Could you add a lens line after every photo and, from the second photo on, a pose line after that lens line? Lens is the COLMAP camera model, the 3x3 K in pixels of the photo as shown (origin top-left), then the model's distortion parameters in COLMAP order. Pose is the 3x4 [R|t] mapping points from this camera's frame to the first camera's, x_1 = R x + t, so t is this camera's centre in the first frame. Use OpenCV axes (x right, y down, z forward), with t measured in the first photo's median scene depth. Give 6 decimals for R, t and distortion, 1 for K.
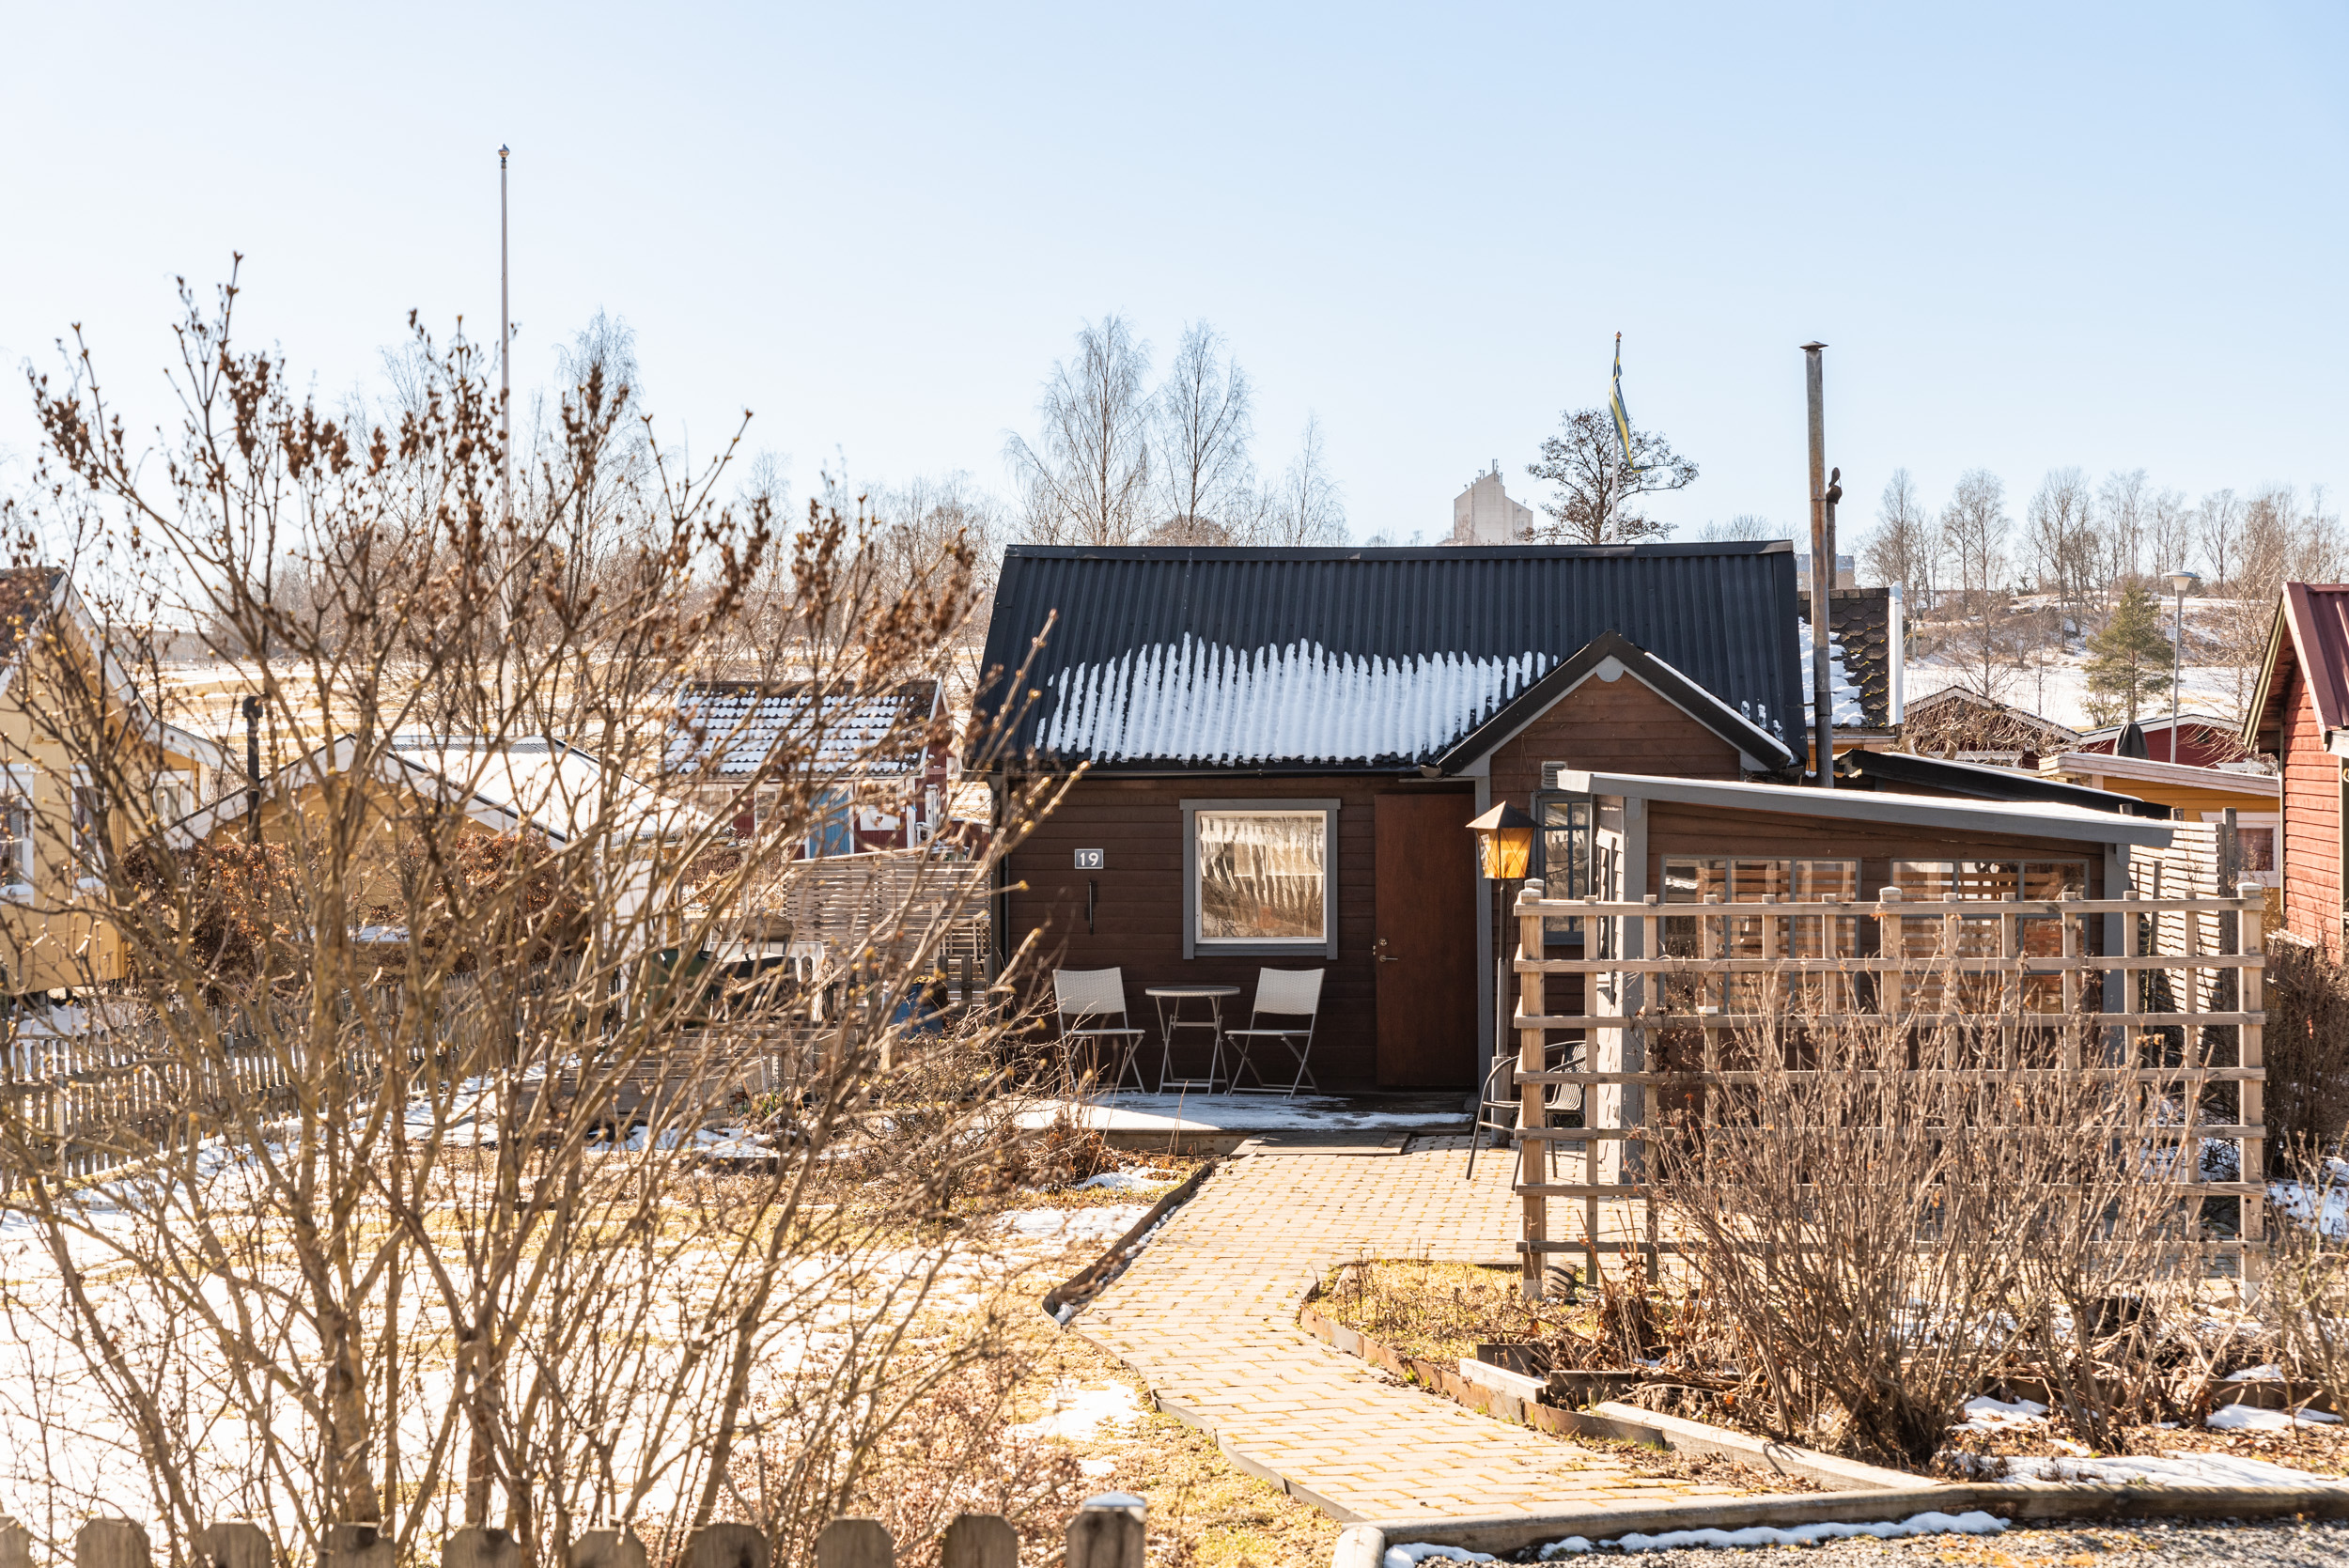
lens RADIAL K [[4097.2, 0, 1174.5], [0, 4097.2, 784.0], [0, 0, 1]] dist [-0.011676, 0.067042]
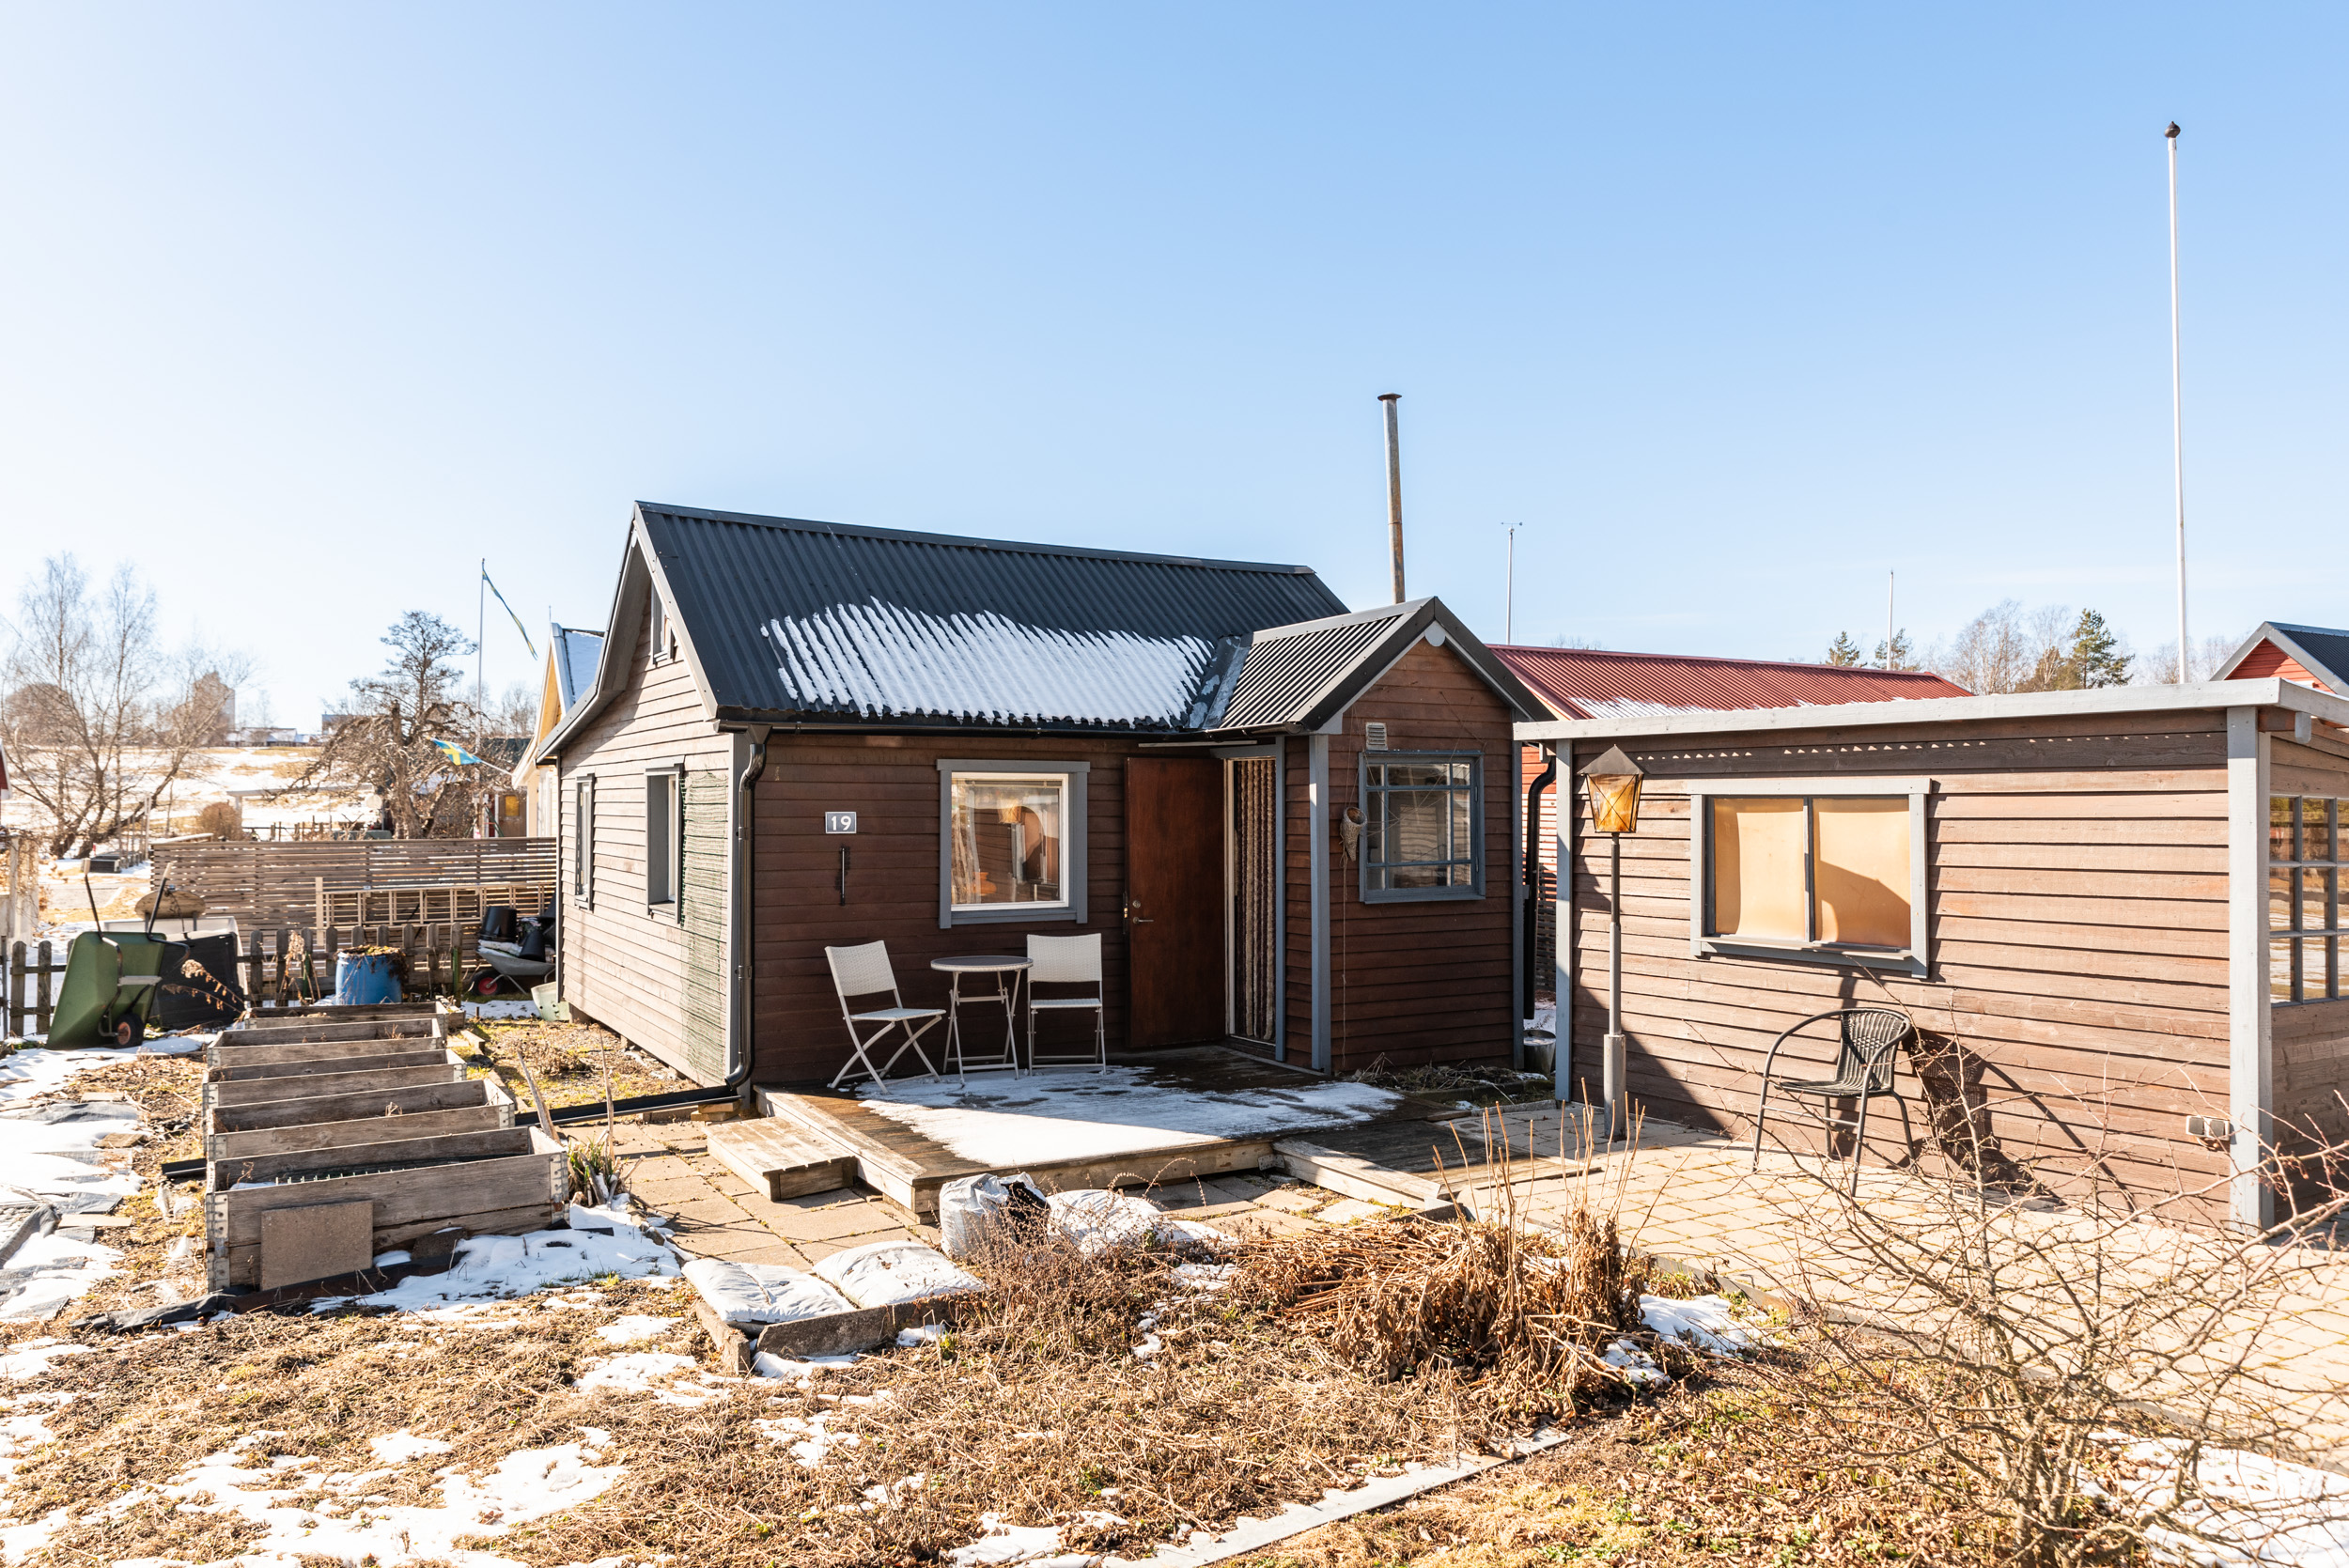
lens RADIAL K [[1593.1, 0, 1174.5], [0, 1593.1, 784.0], [0, 0, 1]] dist [0.014653, -0.002758]
pose [[0.806385, 0.014025, 0.591224, -0.175209], [-0.000560, 0.999736, -0.022951, 0.018142], [-0.591390, 0.018176, 0.806181, 0.683836]]
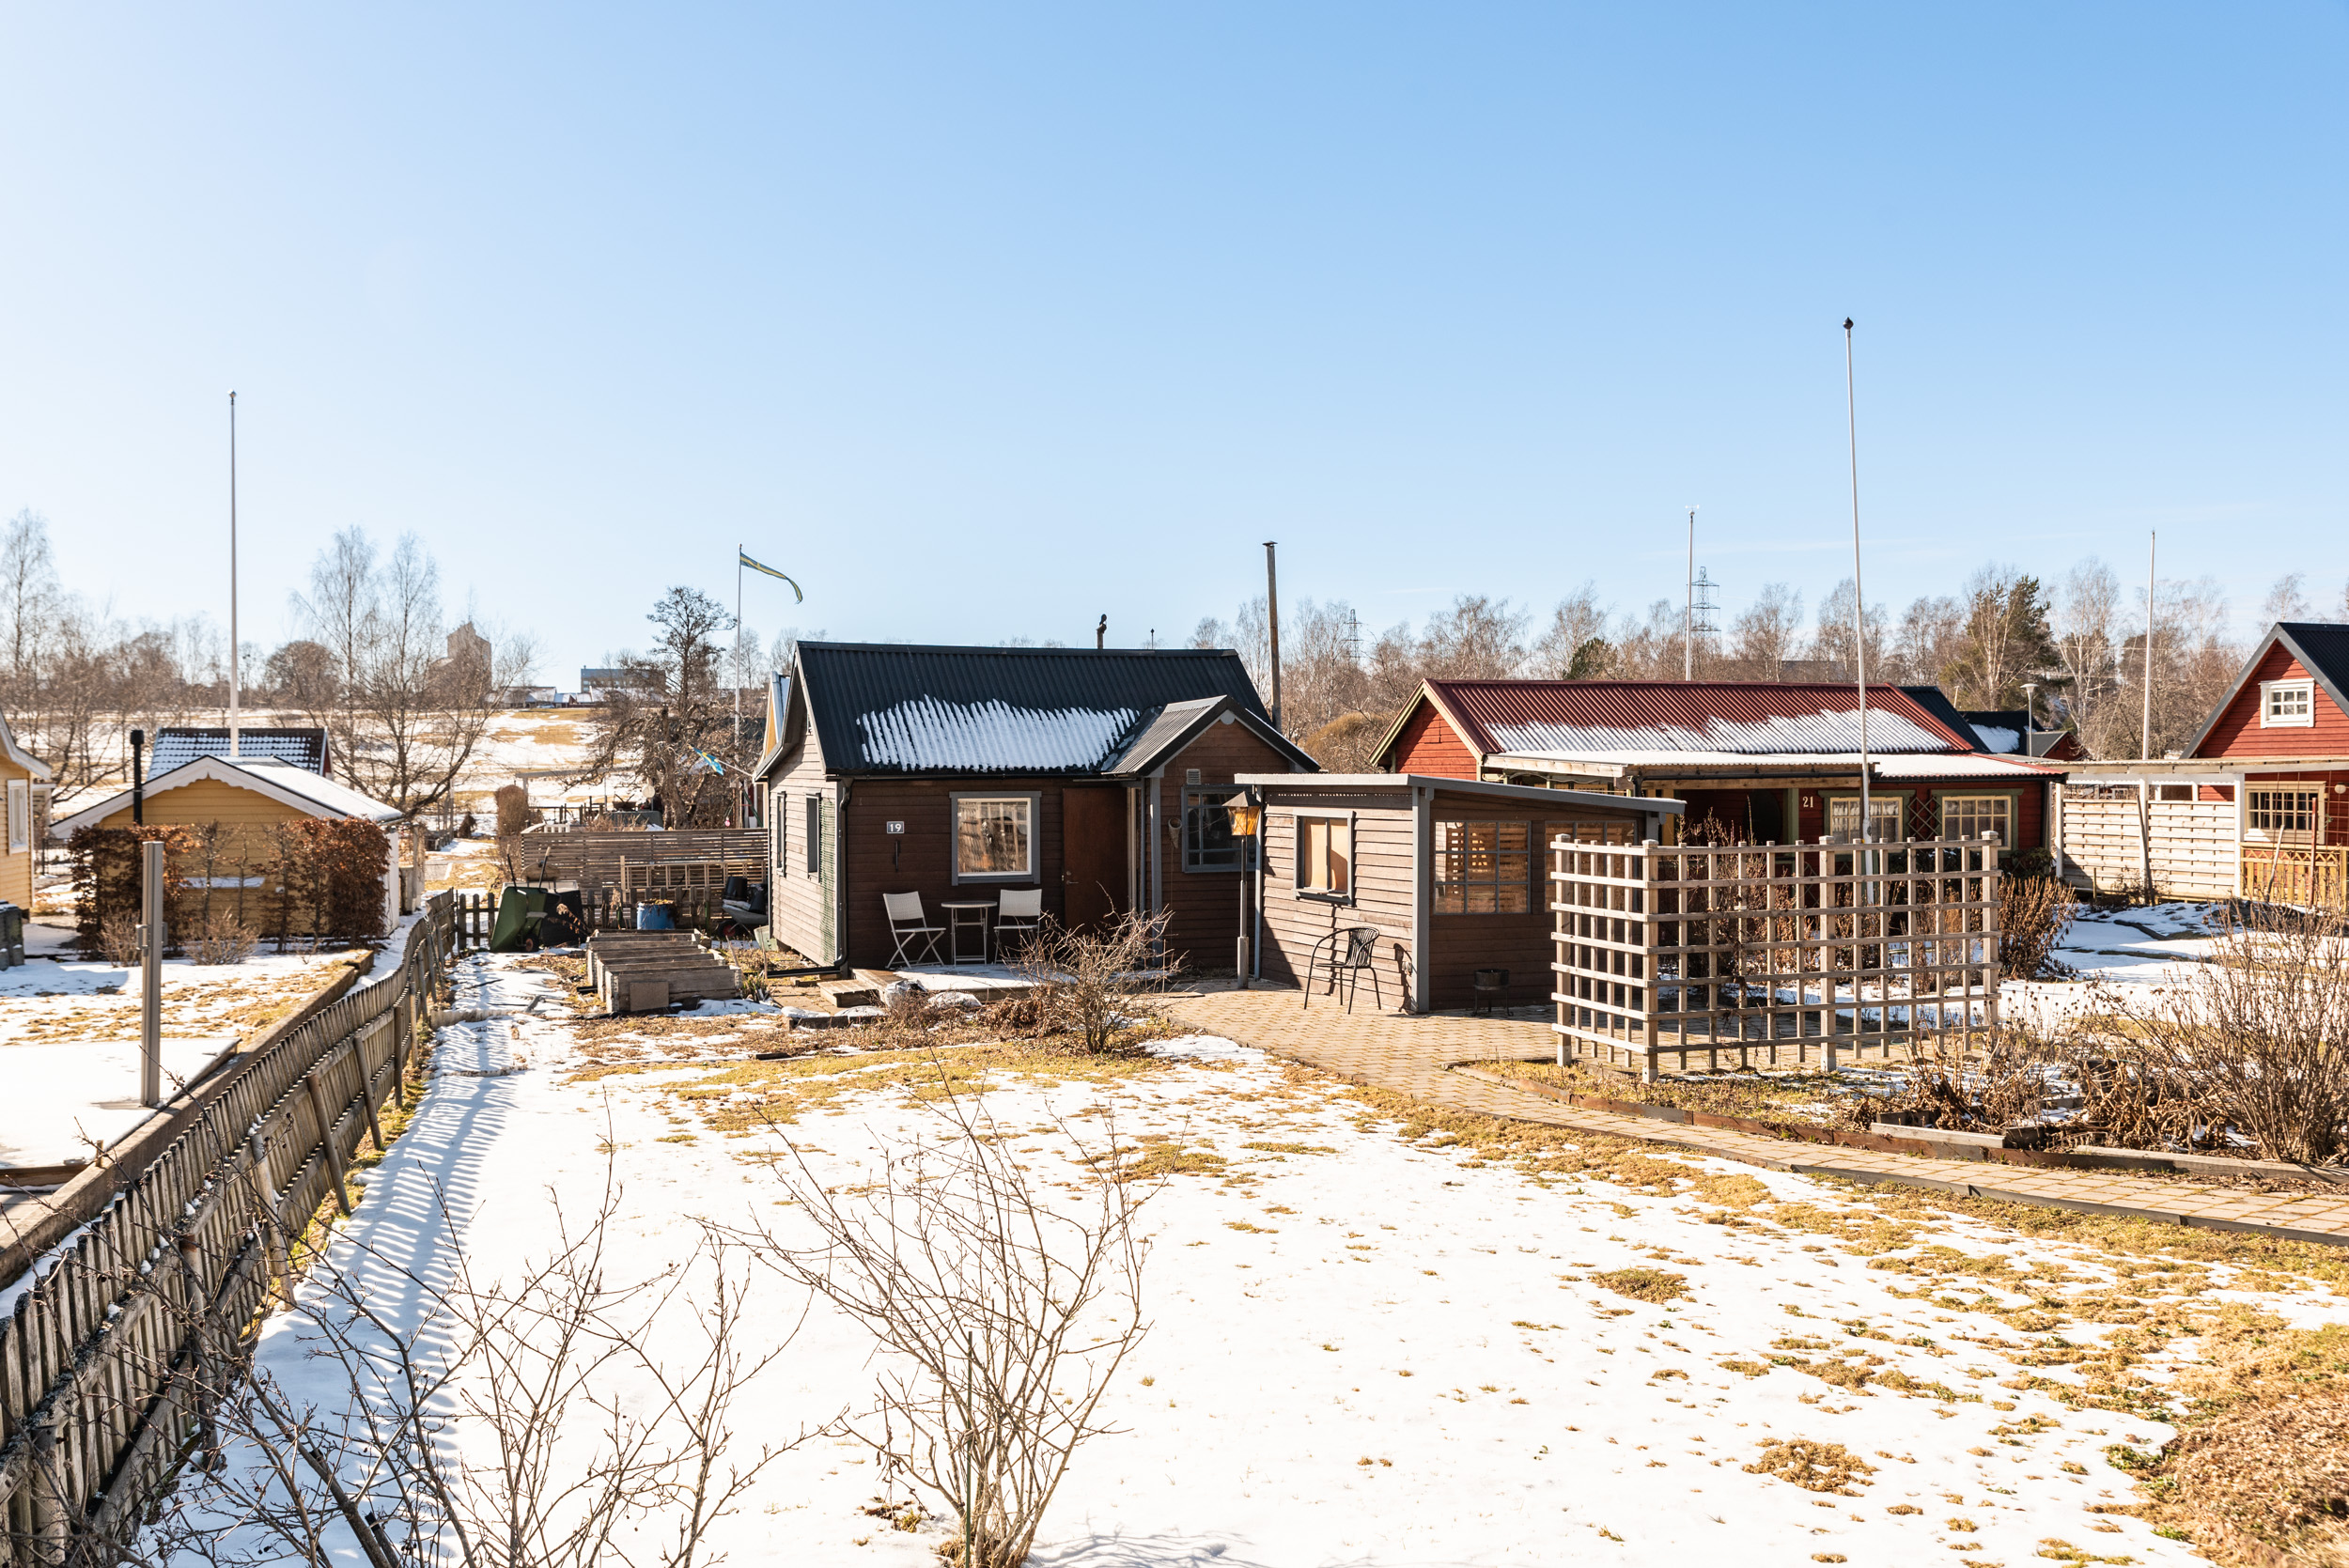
lens RADIAL K [[2047.5, 0, 1201.2], [0, 2047.5, 773.2], [0, 0, 1]] dist [-0.015689, 0.003300]
pose [[0.905541, -0.000764, 0.424257, -0.270224], [0.003674, 0.999975, -0.006043, 0.001527], [-0.424242, 0.007031, 0.905522, 0.187717]]
